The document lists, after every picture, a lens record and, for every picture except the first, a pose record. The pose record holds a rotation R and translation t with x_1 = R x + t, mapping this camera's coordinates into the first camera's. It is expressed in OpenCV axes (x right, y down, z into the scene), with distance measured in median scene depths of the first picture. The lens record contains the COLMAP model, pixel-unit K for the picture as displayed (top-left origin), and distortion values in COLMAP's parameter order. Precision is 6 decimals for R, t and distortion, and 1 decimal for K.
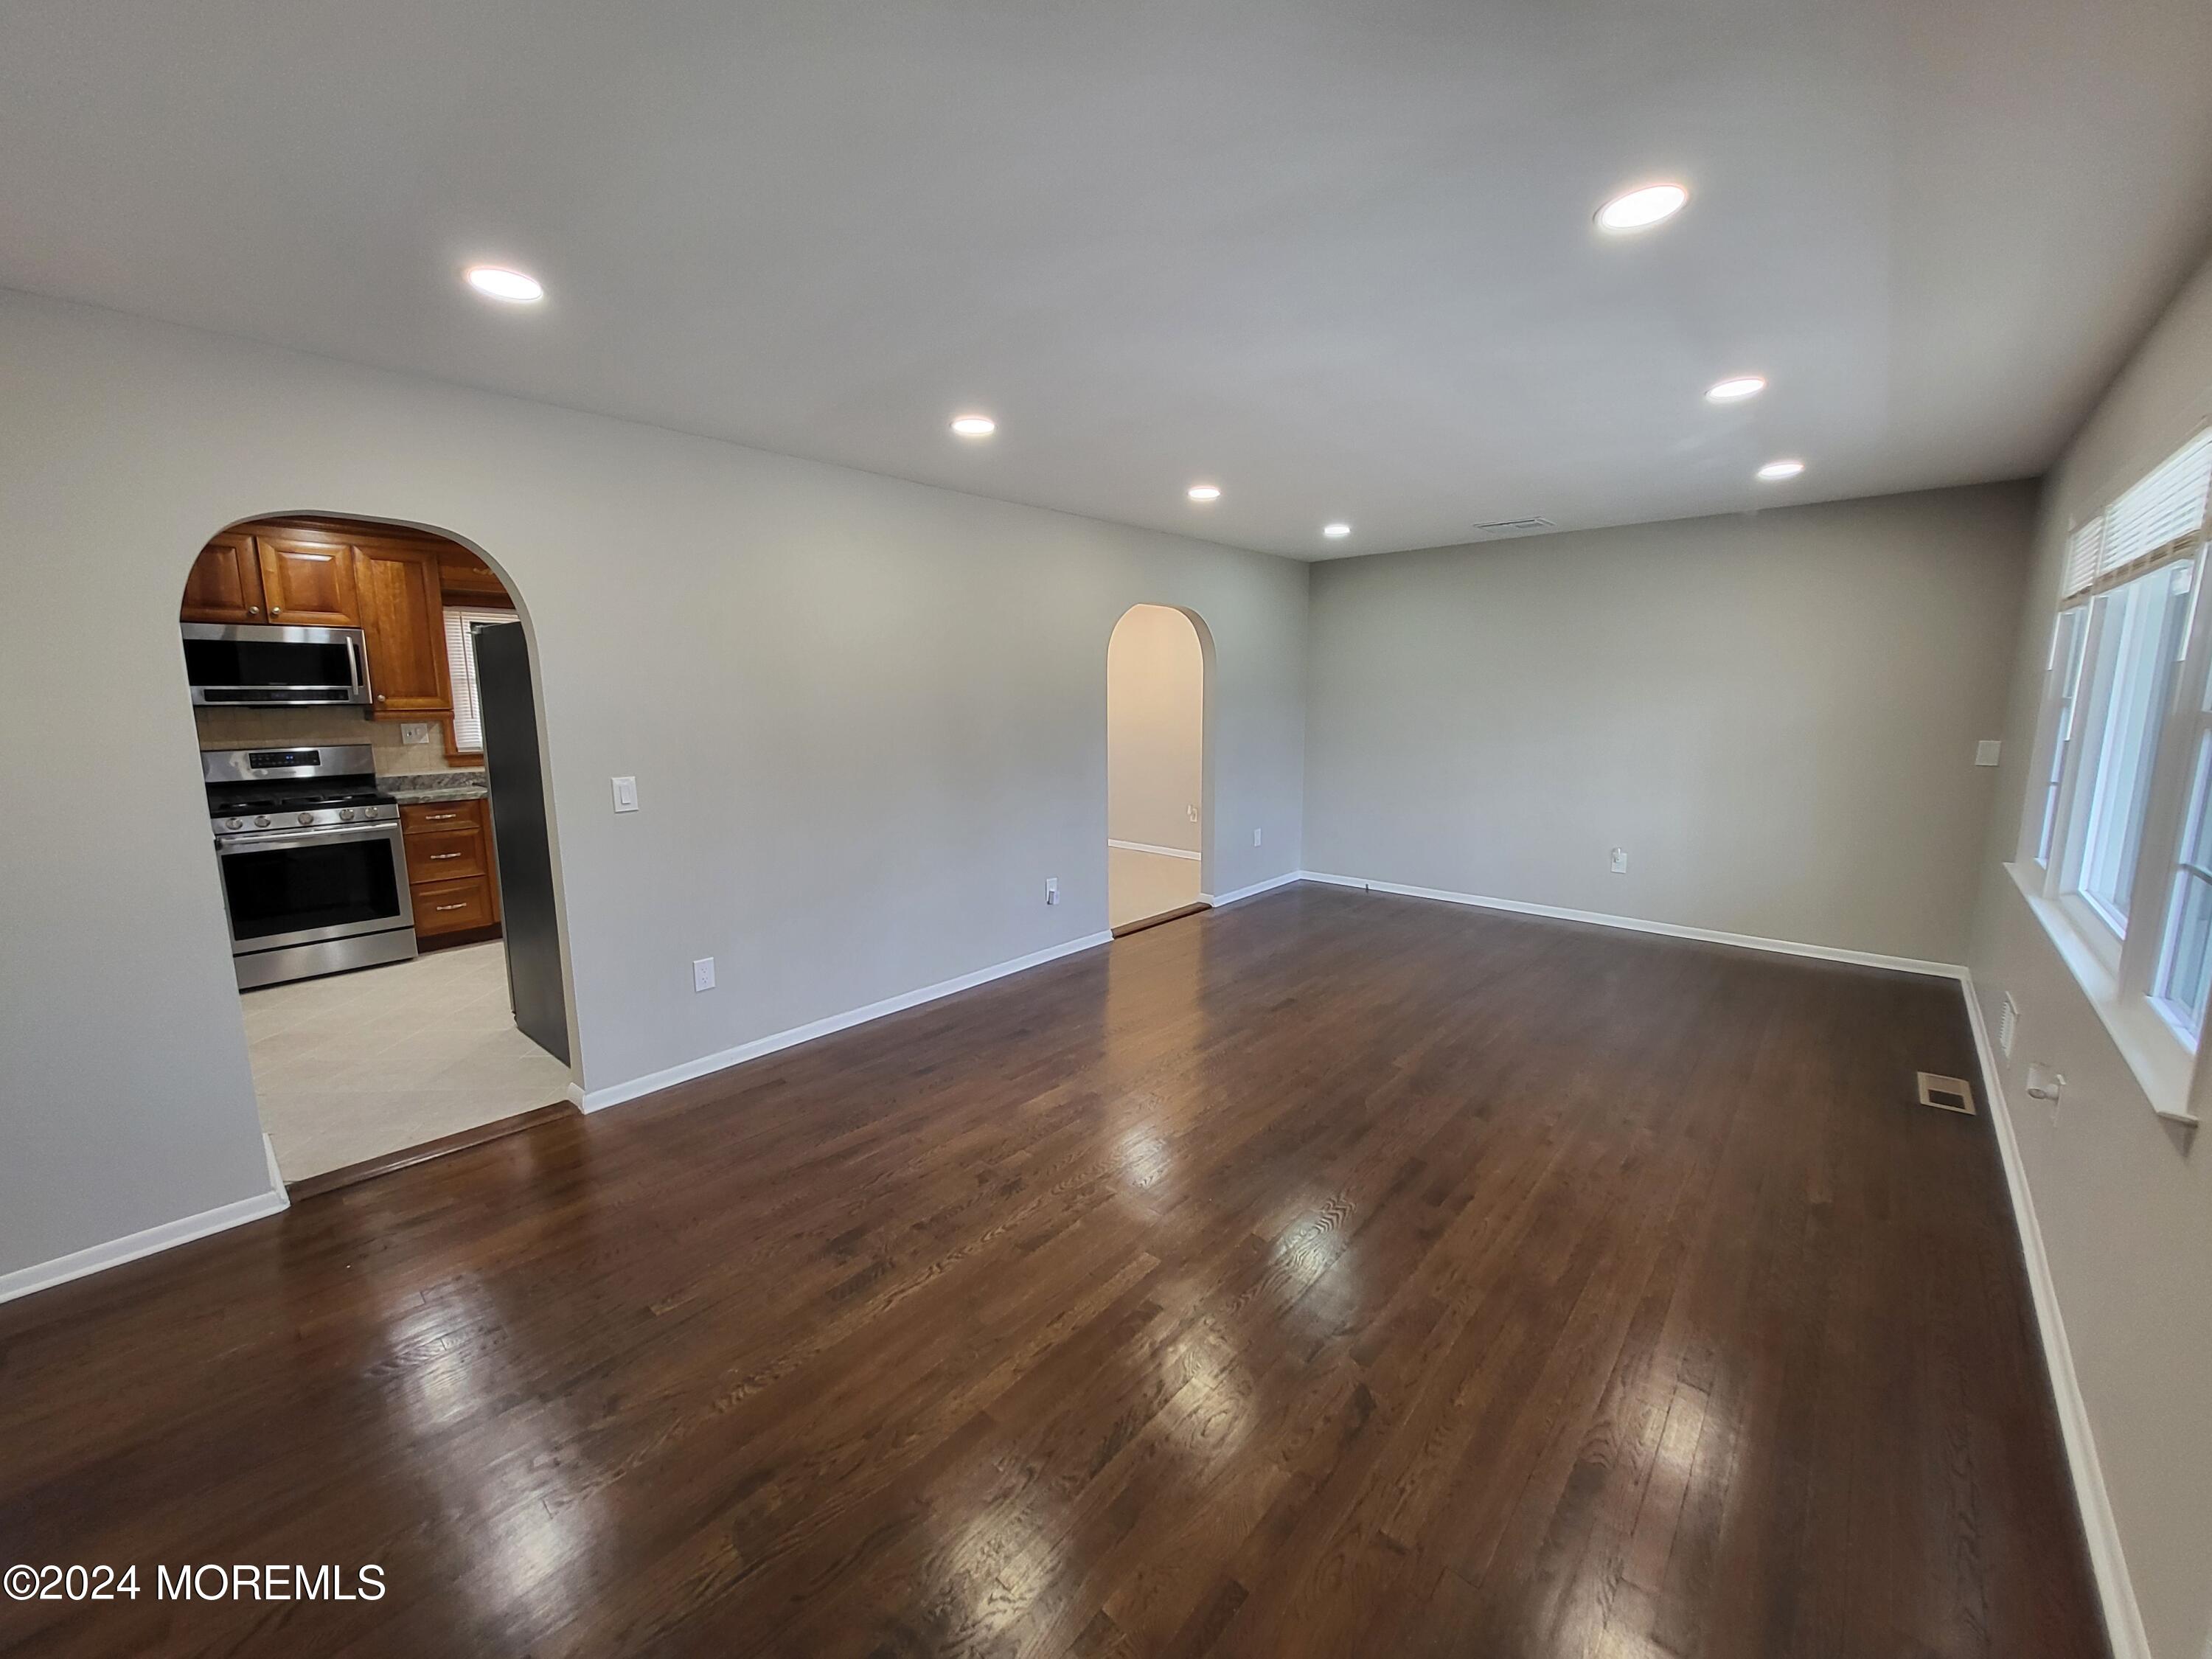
lens RADIAL K [[865.4, 0, 1093.8], [0, 865.4, 825.8], [0, 0, 1]] dist [0.003916, -0.000271]
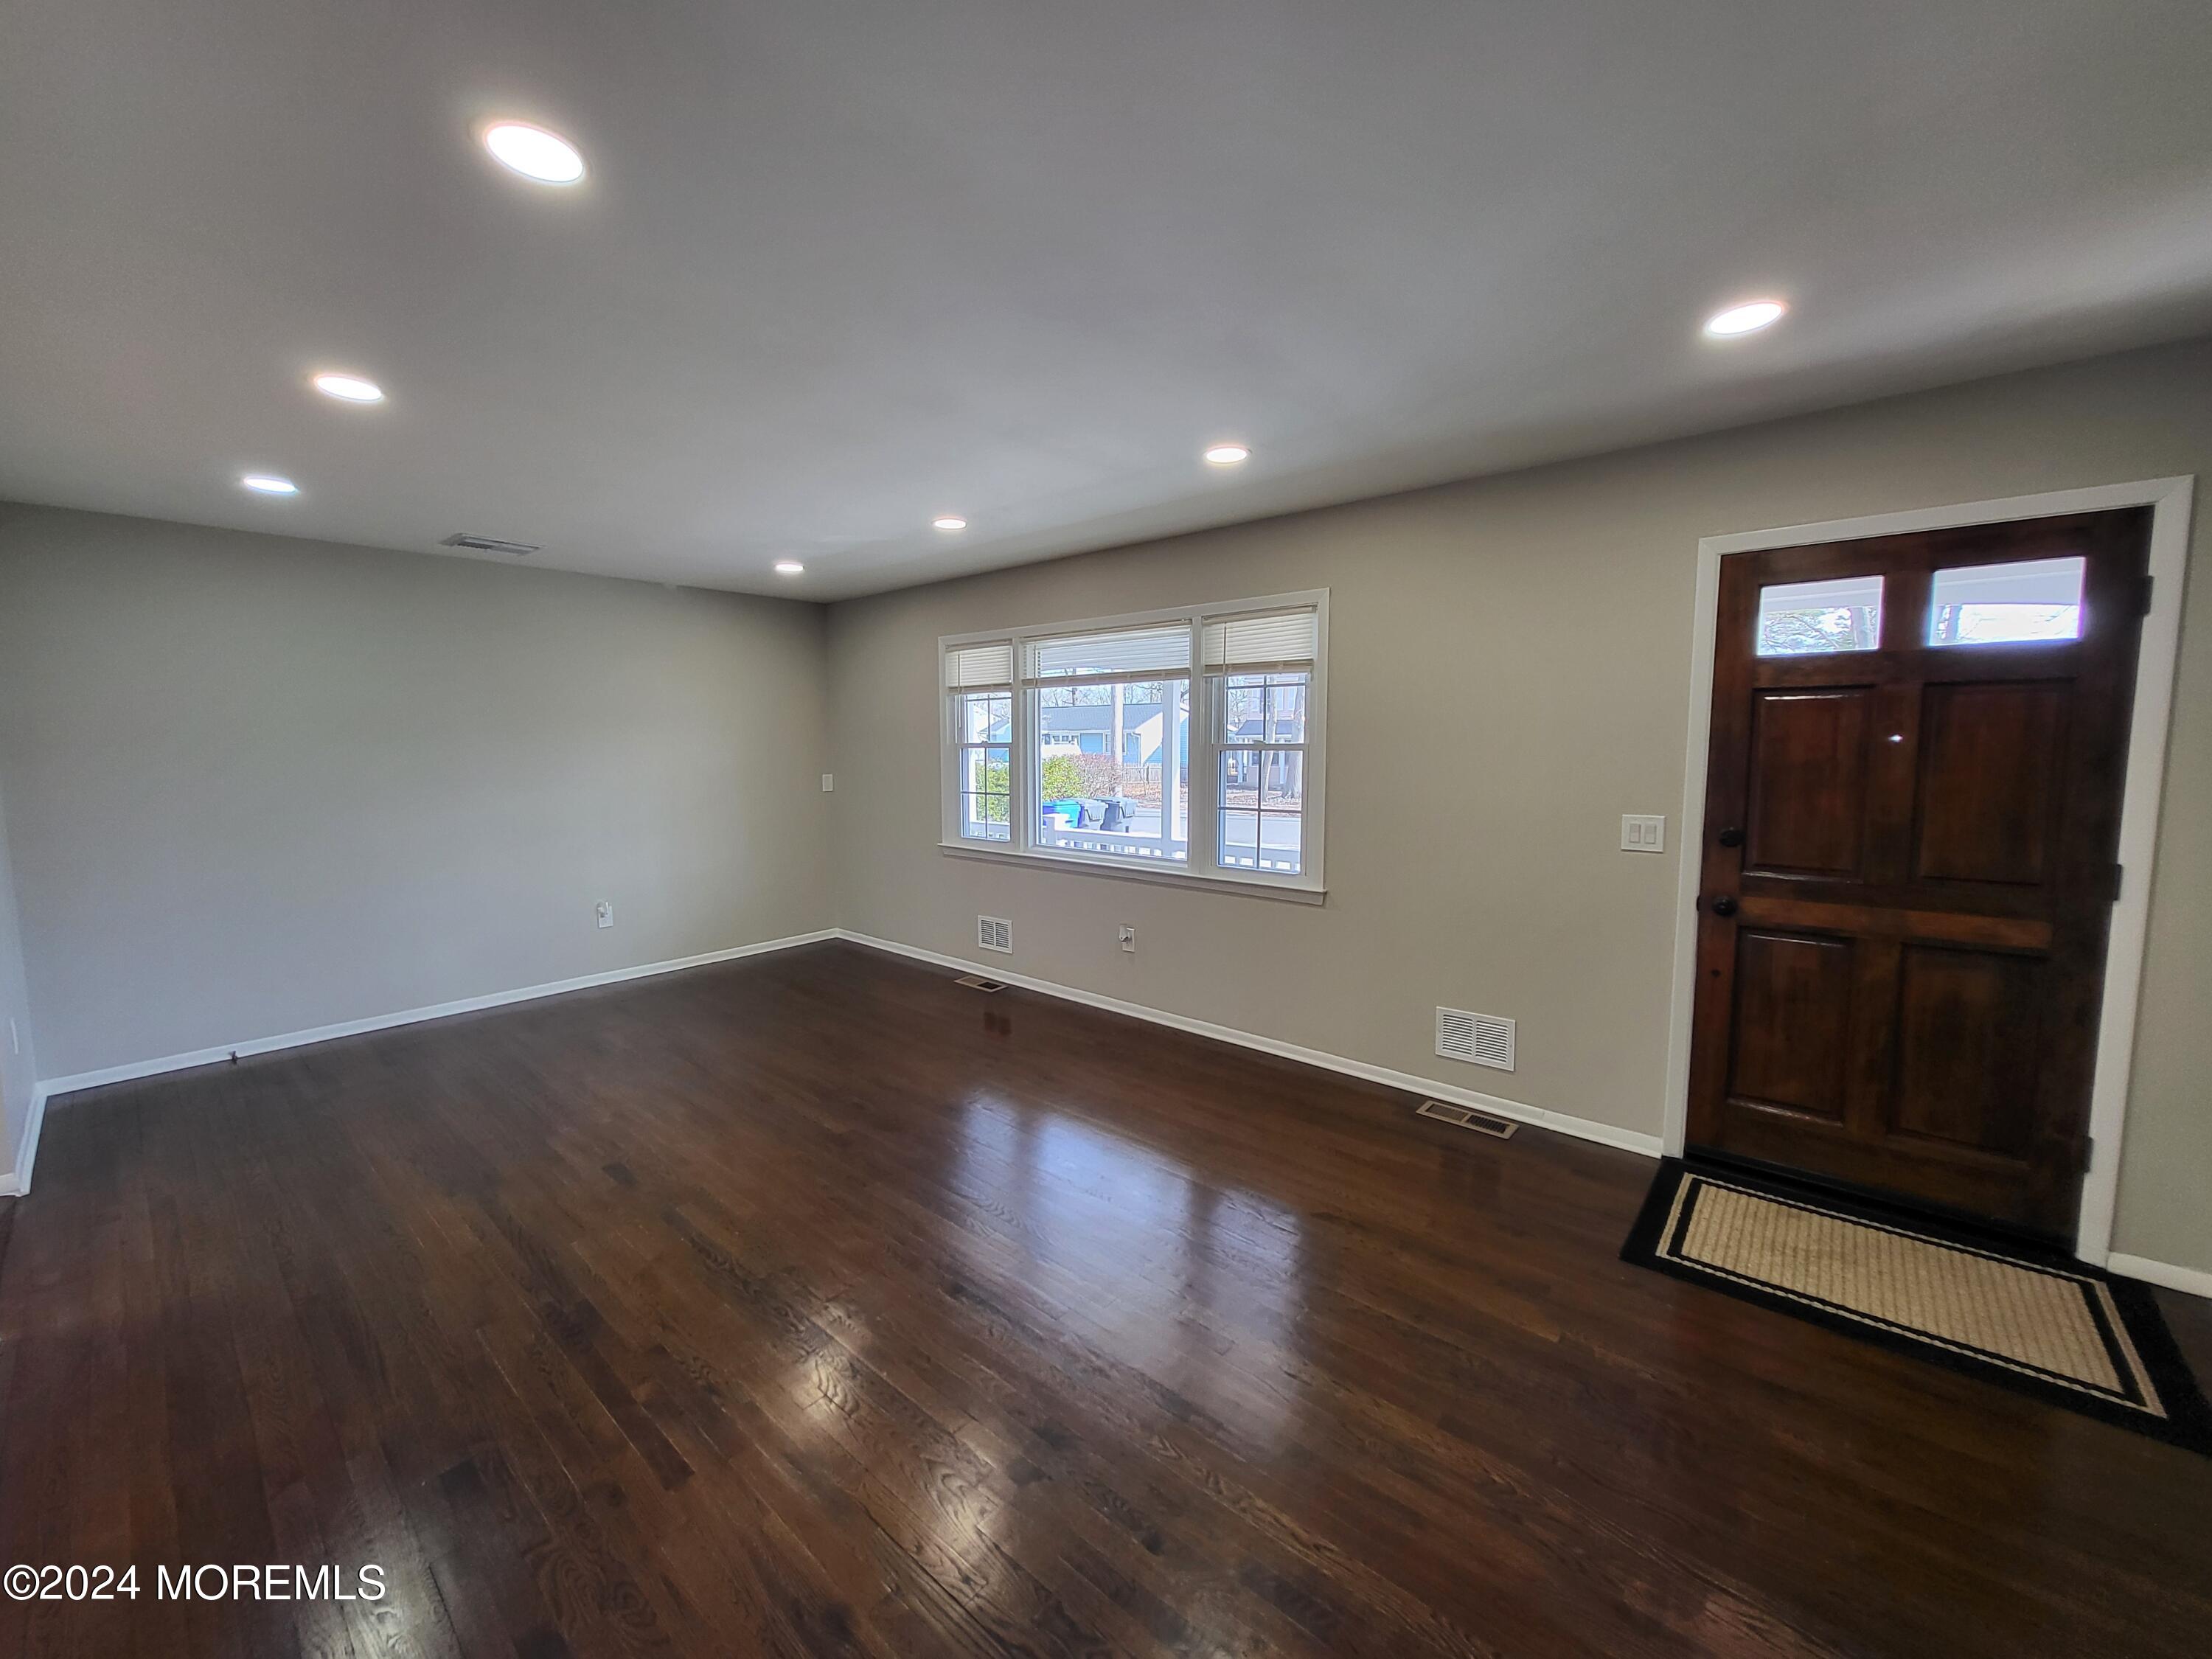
lens RADIAL K [[865.4, 0, 1096.3], [0, 865.4, 827.6], [0, 0, 1]] dist [0.003916, -0.000271]
pose [[-0.020687, -0.094042, 0.995353, -1.063744], [0.159136, 0.982564, 0.096142, -0.179654], [-0.987040, 0.160385, -0.005361, 1.276975]]
